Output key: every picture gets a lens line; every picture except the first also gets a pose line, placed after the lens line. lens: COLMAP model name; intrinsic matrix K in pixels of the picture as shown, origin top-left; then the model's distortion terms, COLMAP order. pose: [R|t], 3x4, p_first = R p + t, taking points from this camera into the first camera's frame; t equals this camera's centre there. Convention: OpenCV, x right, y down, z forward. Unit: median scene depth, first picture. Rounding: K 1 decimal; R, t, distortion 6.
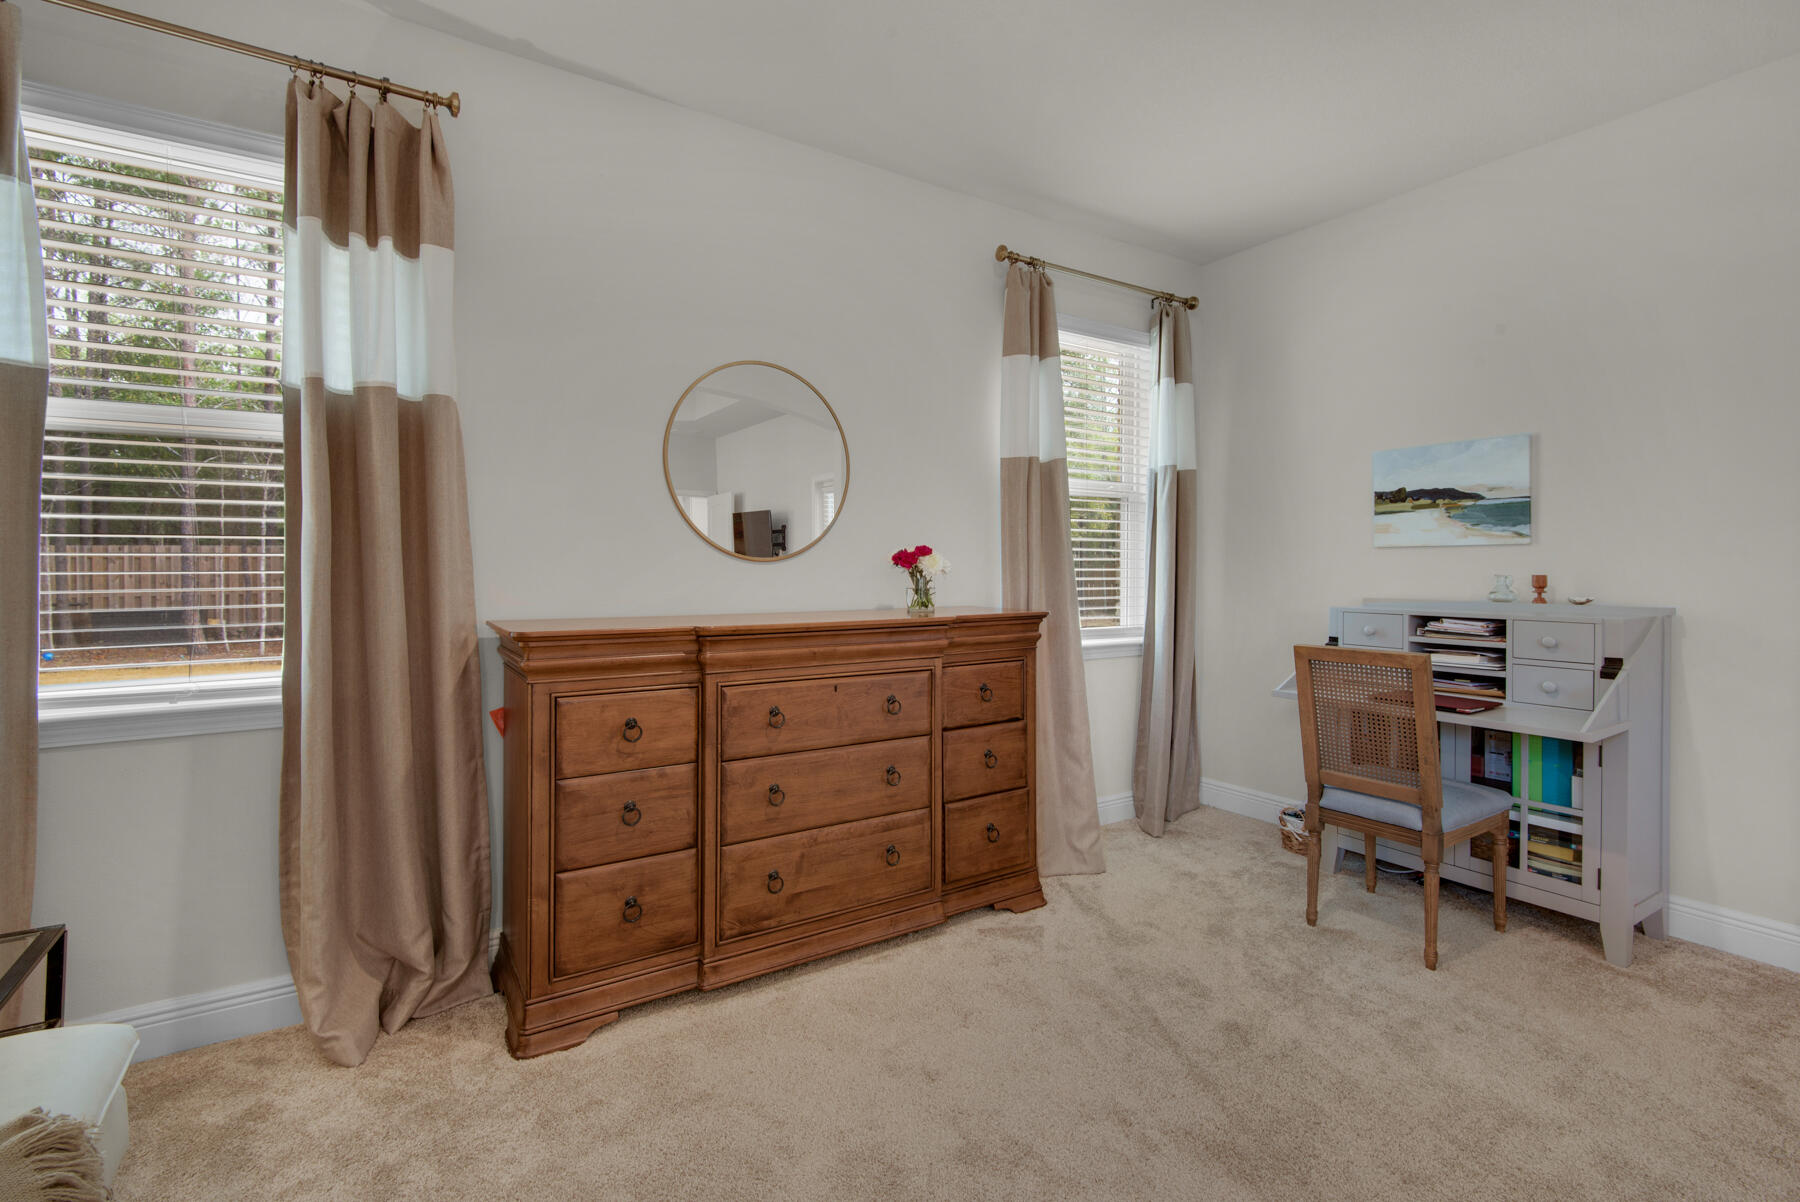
lens RADIAL K [[807.8, 0, 865.0], [0, 807.8, 569.0], [0, 0, 1]] dist [0.024848, -0.020049]
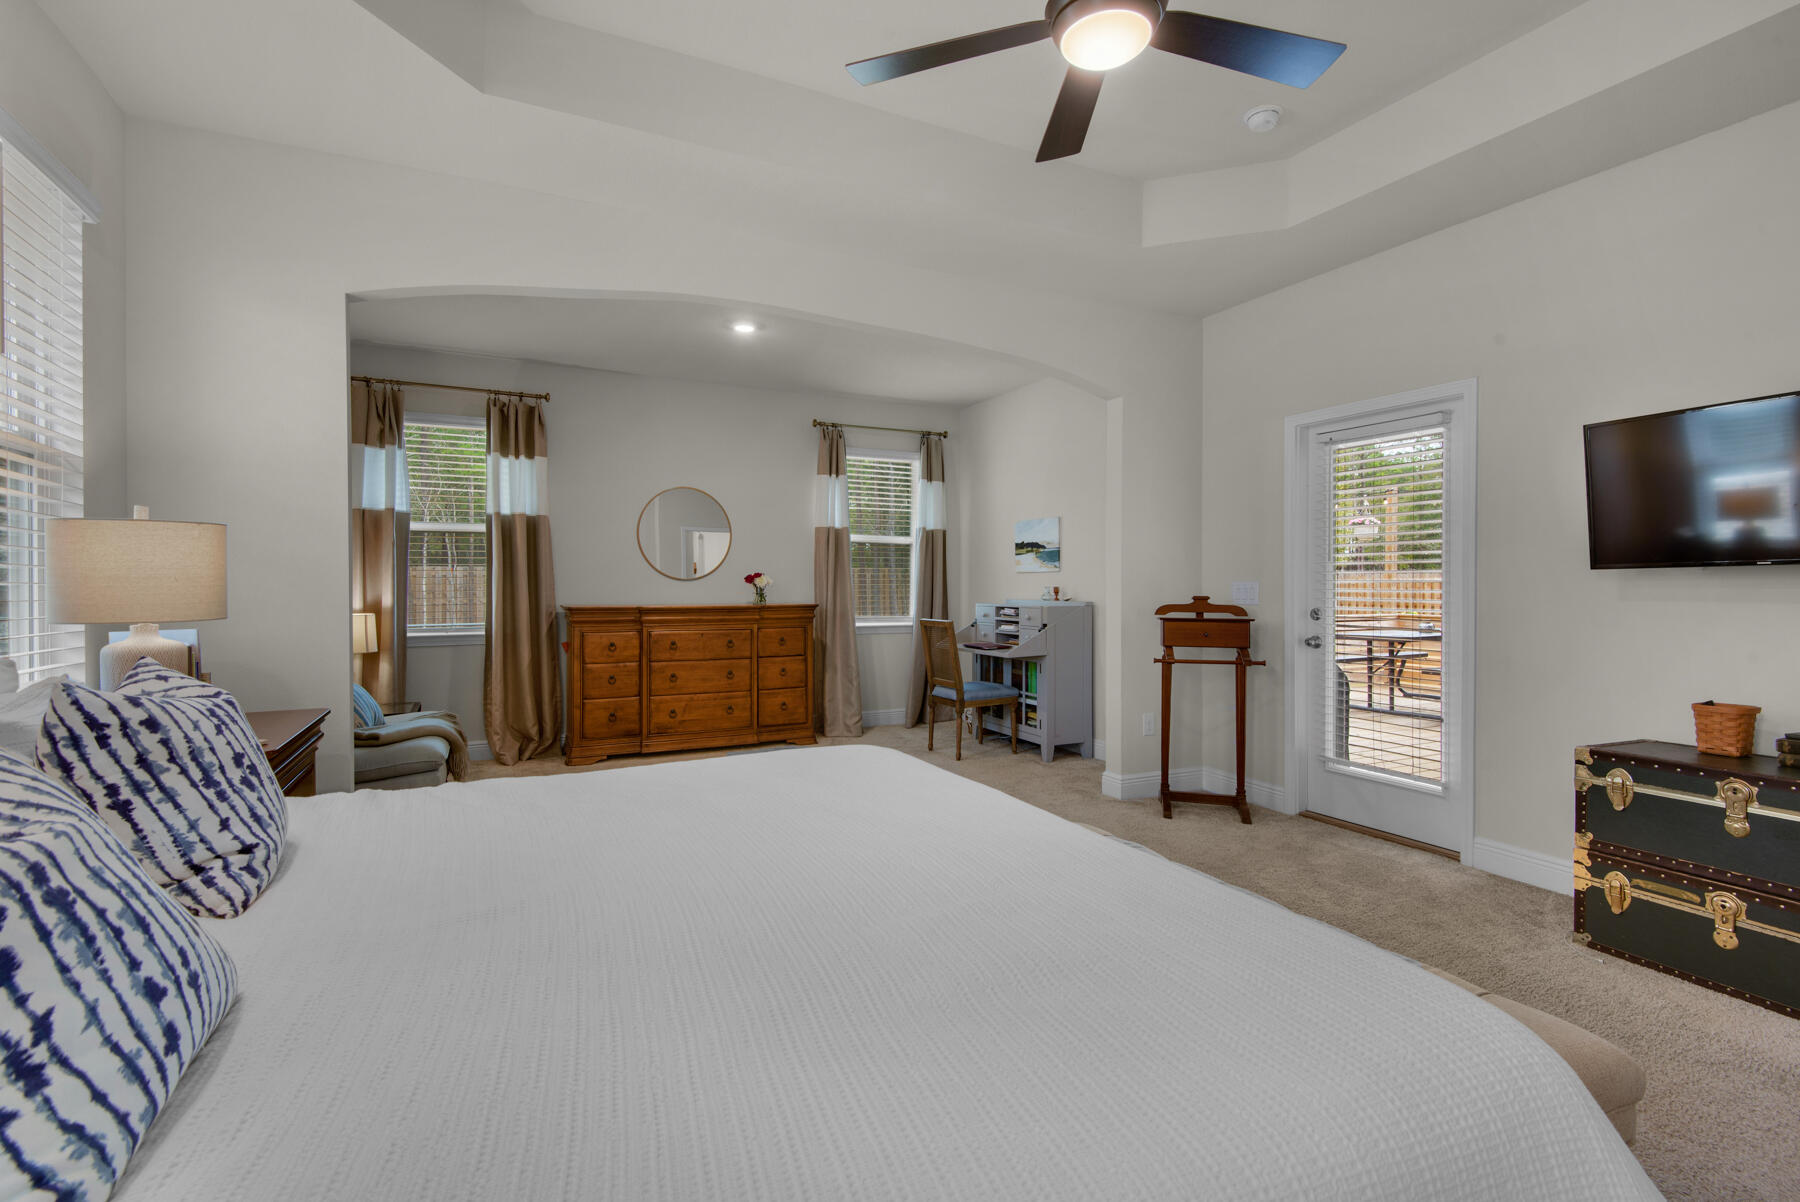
lens RADIAL K [[826.1, 0, 862.8], [0, 826.1, 585.0], [0, 0, 1]] dist [0.030565, -0.021233]
pose [[0.991379, -0.000287, -0.131027, 0.744019], [-0.000165, 0.999994, -0.003438, 0.012044], [0.131027, 0.003430, 0.991373, -1.319161]]
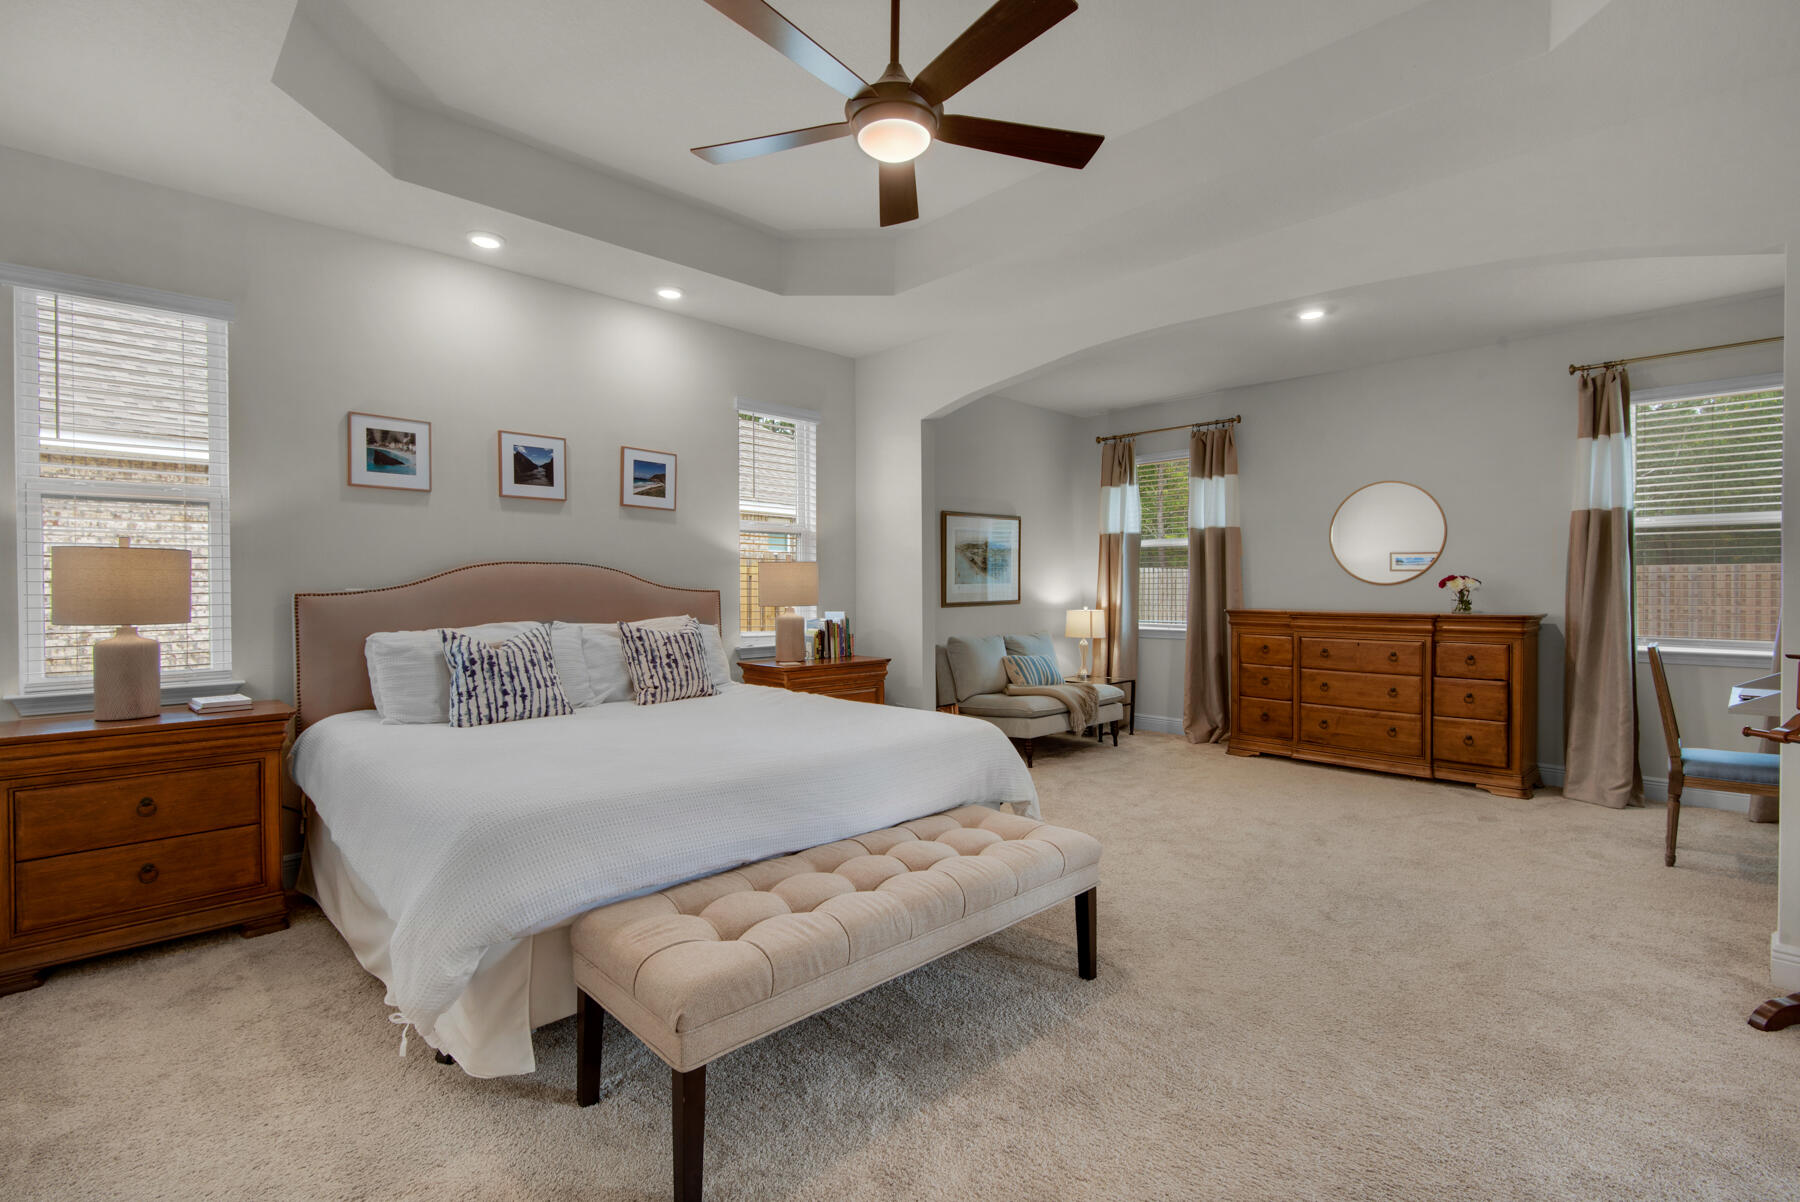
lens RADIAL K [[807.7, 0, 889.7], [0, 807.7, 595.1], [0, 0, 1]] dist [0.027921, -0.018571]
pose [[0.184477, 0.008849, -0.982797, 1.871951], [-0.003560, 0.999959, 0.008336, 0.003882], [0.982830, 0.001961, 0.184501, -0.622565]]
